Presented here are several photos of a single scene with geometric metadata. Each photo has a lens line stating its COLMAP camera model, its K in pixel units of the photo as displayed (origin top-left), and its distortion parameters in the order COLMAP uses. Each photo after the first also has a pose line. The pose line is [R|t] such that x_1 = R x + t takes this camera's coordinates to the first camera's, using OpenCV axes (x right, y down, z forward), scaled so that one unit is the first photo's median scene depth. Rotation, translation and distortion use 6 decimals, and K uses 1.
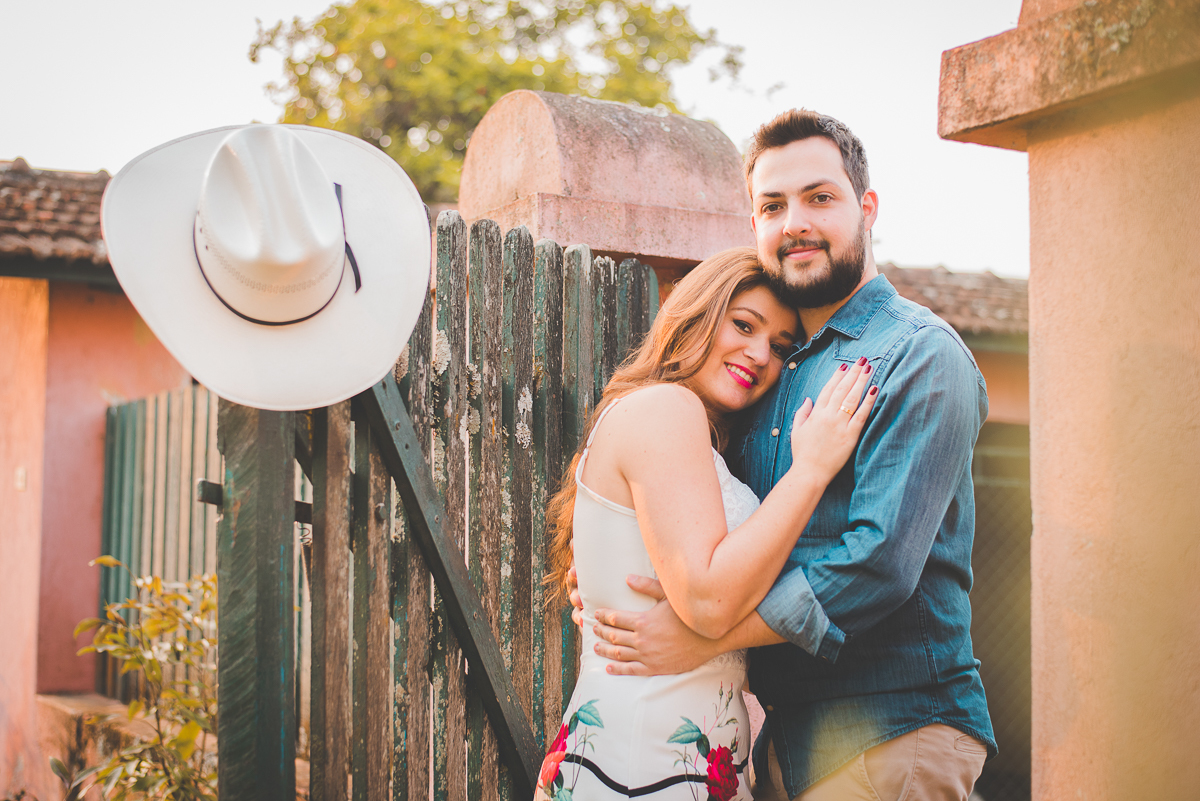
lens RADIAL K [[1975.1, 0, 600.0], [0, 1975.1, 400.5], [0, 0, 1]] dist [0.043373, -0.009398]
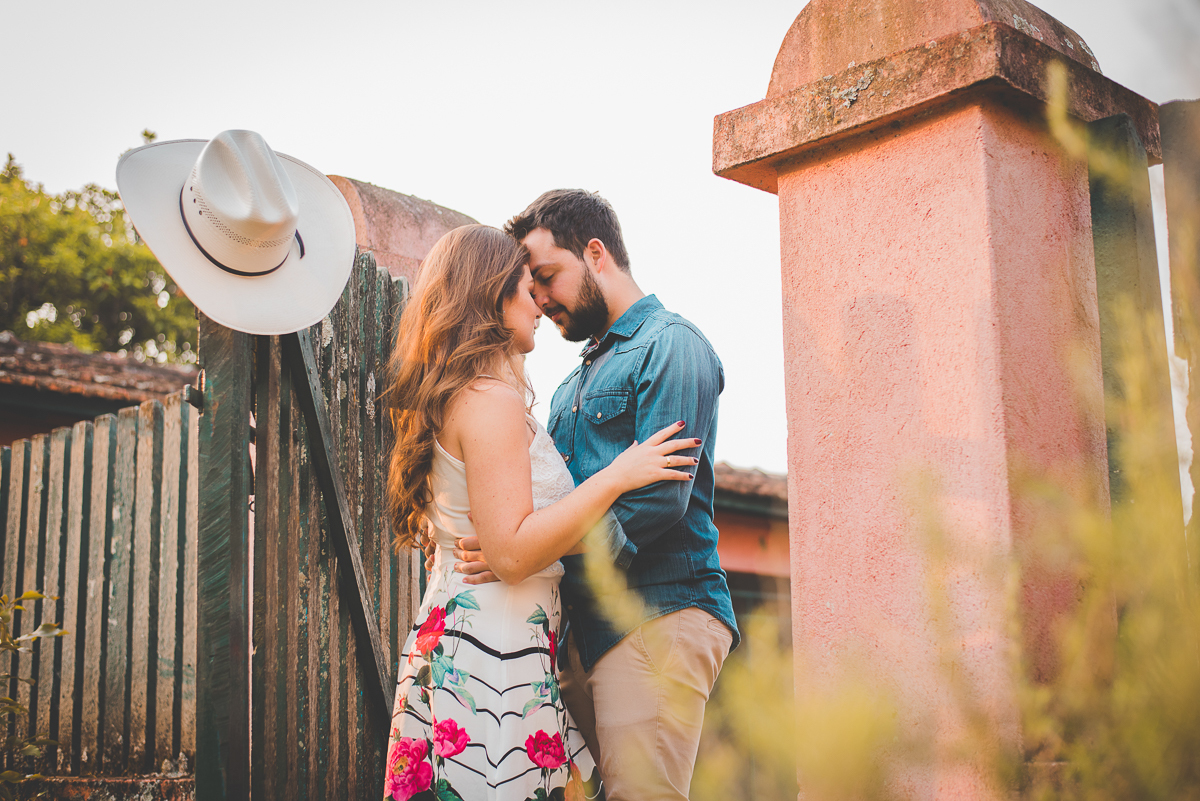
lens RADIAL K [[1975.1, 0, 600.0], [0, 1975.1, 400.5], [0, 0, 1]] dist [0.043373, -0.009398]
pose [[0.961612, 0.038669, 0.271674, -0.294931], [0.002669, 0.988657, -0.150166, 0.248316], [-0.274400, 0.145127, 0.950601, -0.327841]]
